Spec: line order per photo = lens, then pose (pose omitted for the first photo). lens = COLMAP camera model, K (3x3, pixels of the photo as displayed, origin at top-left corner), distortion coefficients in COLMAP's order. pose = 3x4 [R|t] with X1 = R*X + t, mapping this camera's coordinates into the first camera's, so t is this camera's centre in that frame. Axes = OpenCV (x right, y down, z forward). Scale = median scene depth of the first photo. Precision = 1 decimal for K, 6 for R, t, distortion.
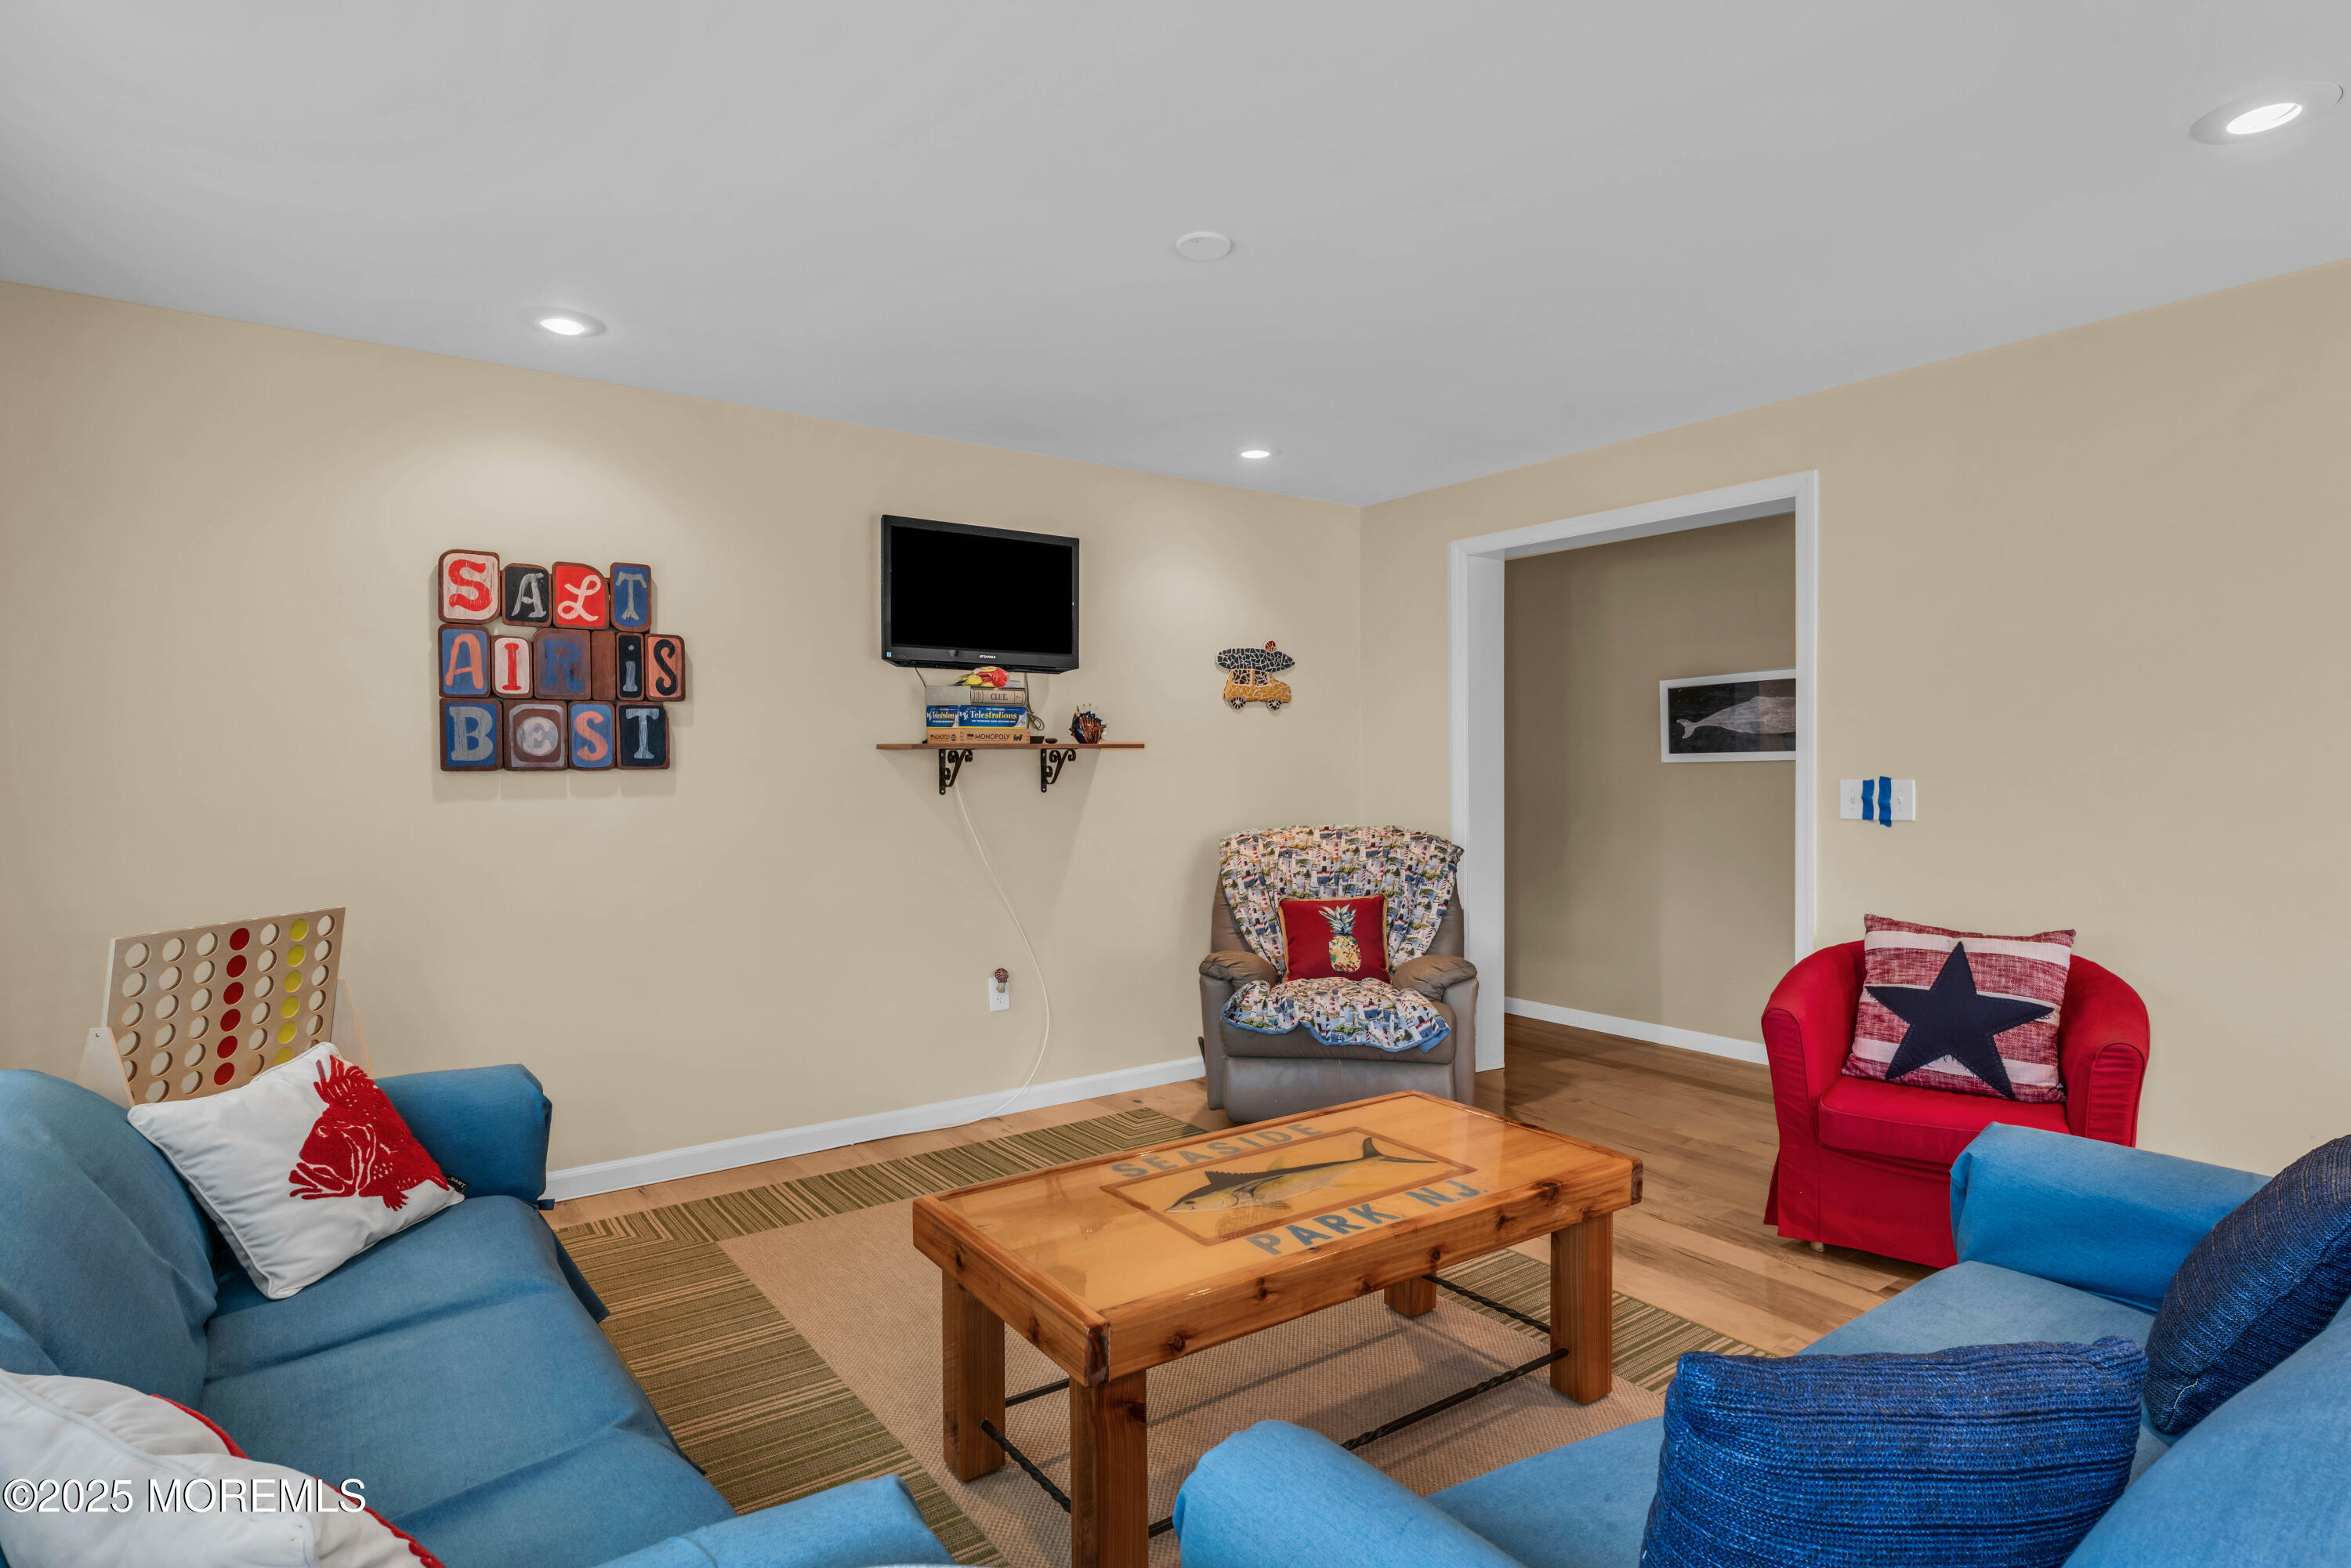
lens RADIAL K [[1215.2, 0, 1166.2], [0, 1215.2, 792.2], [0, 0, 1]] dist [0.005670, 0.002906]
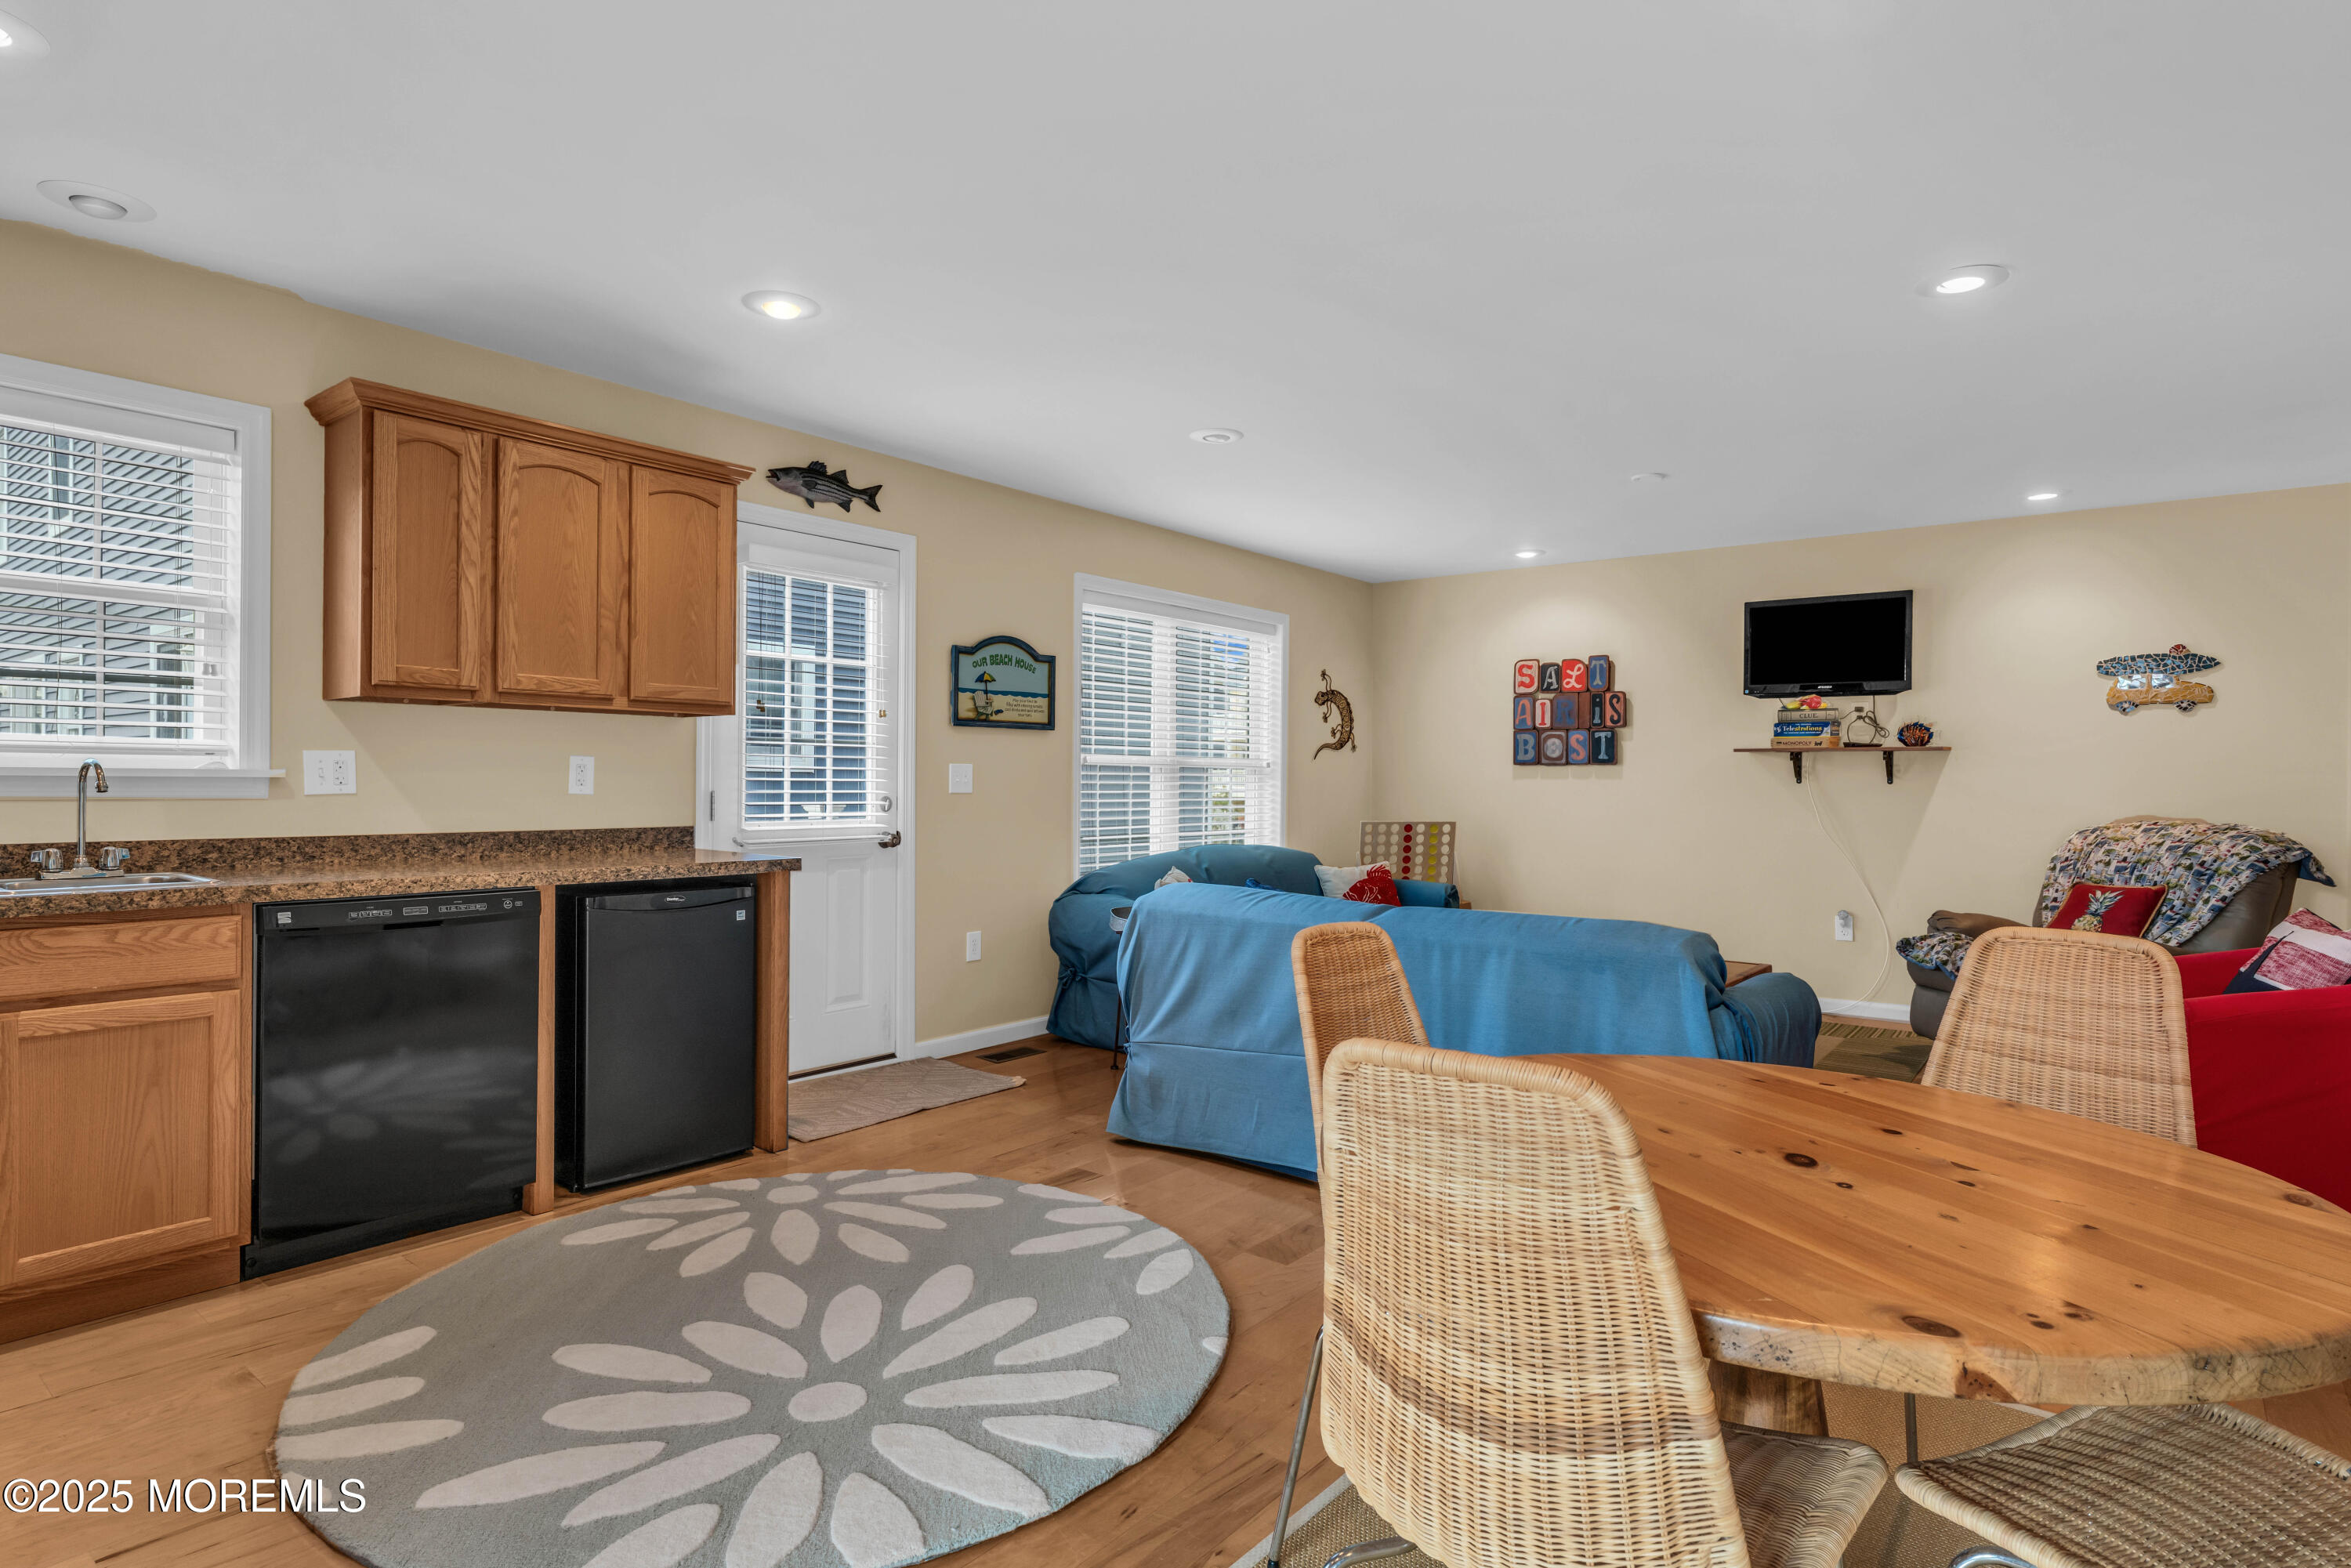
lens RADIAL K [[1215.2, 0, 1166.1], [0, 1215.2, 773.3], [0, 0, 1]] dist [0.005670, 0.002906]
pose [[0.281168, 0.007613, -0.959628, 1.178198], [-0.029099, 0.999576, -0.000596, 0.015083], [0.959217, 0.028091, 0.281270, -0.165573]]
